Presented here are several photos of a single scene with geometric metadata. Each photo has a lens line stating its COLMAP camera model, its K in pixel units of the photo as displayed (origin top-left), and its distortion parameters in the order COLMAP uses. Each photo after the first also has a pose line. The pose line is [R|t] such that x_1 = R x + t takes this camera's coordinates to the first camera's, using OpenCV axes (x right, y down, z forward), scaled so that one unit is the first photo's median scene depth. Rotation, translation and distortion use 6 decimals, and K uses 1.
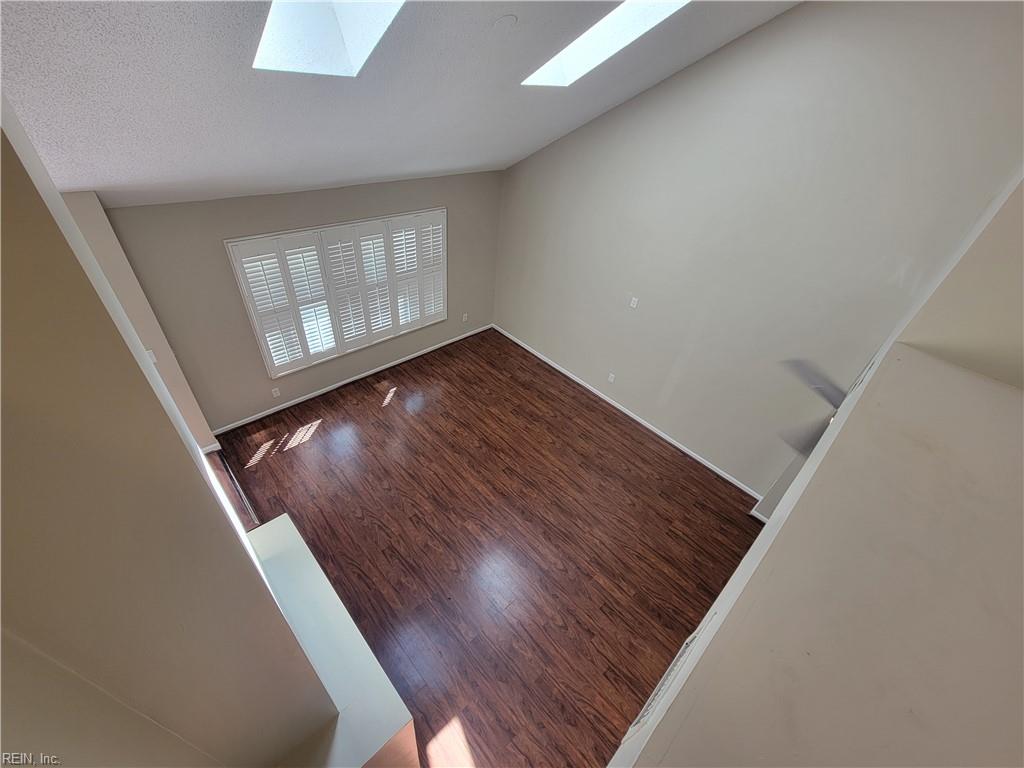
lens RADIAL K [[418.9, 0, 510.2], [0, 418.9, 392.9], [0, 0, 1]] dist [-0.004260, 0.003112]
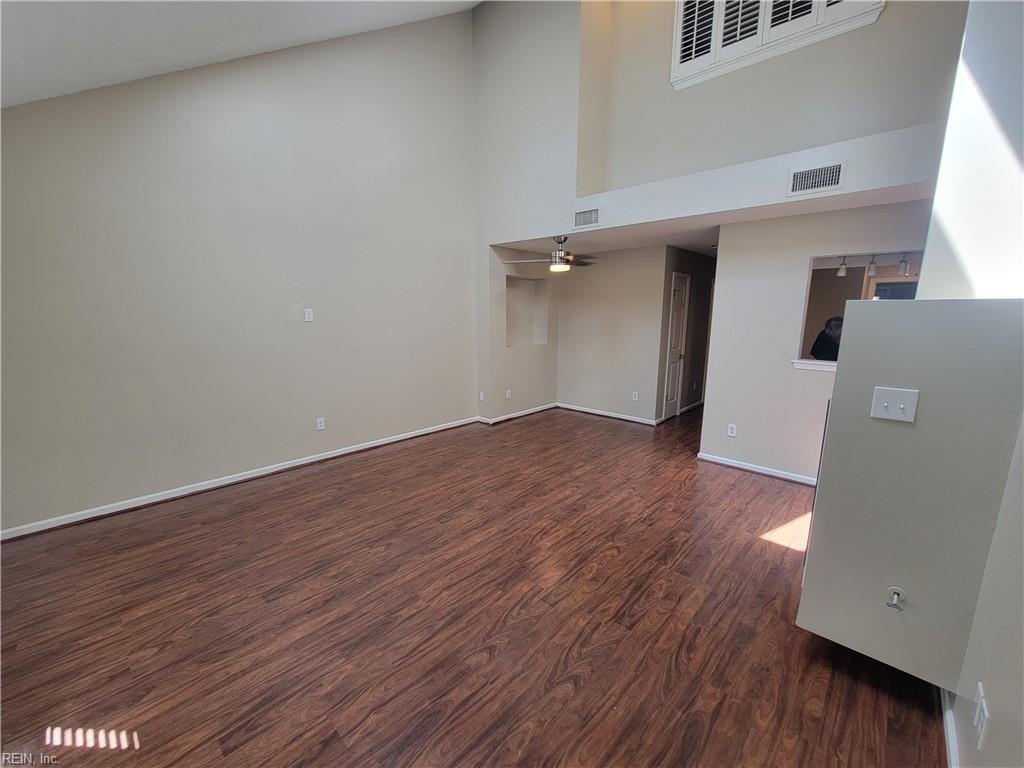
lens RADIAL K [[418.9, 0, 512.8], [0, 418.9, 387.0], [0, 0, 1]] dist [-0.004260, 0.003112]
pose [[-0.061769, -0.273864, 0.959783, -0.590075], [0.626845, 0.737666, 0.250827, -0.067435], [-0.776692, 0.617129, 0.126106, 0.690911]]
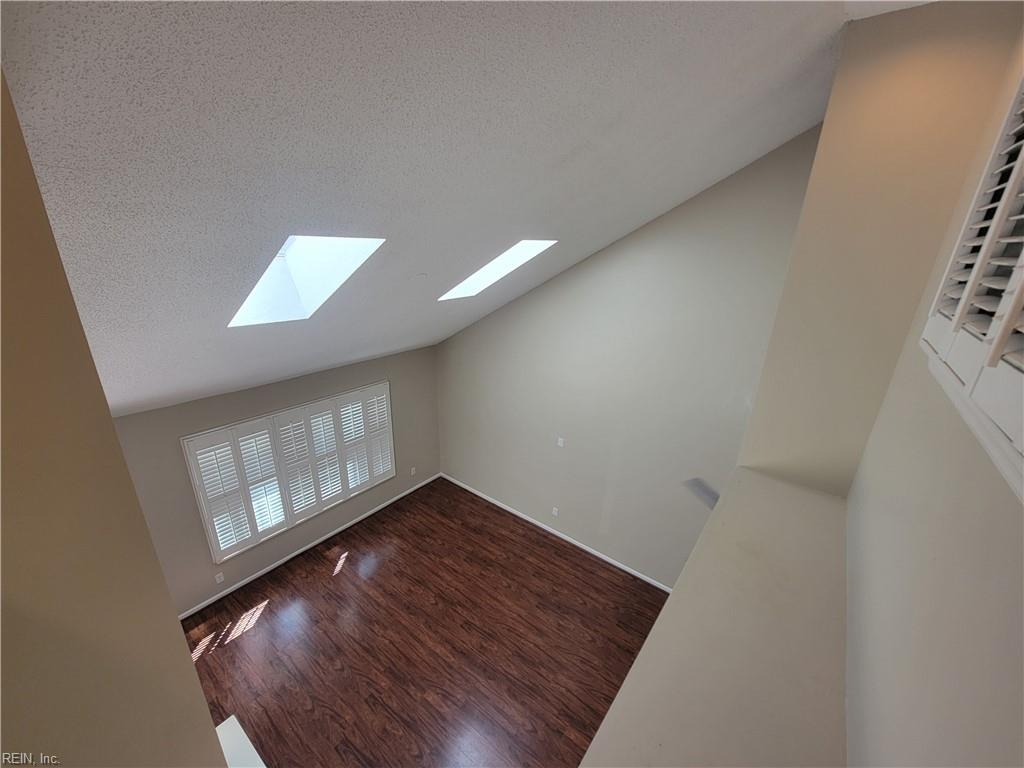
lens RADIAL K [[418.9, 0, 511.1], [0, 418.9, 392.2], [0, 0, 1]] dist [-0.004260, 0.003112]
pose [[0.986340, -0.108961, 0.123535, 0.036945], [0.141776, 0.943374, -0.299908, -0.021737], [-0.083861, 0.313326, 0.945936, -0.115386]]
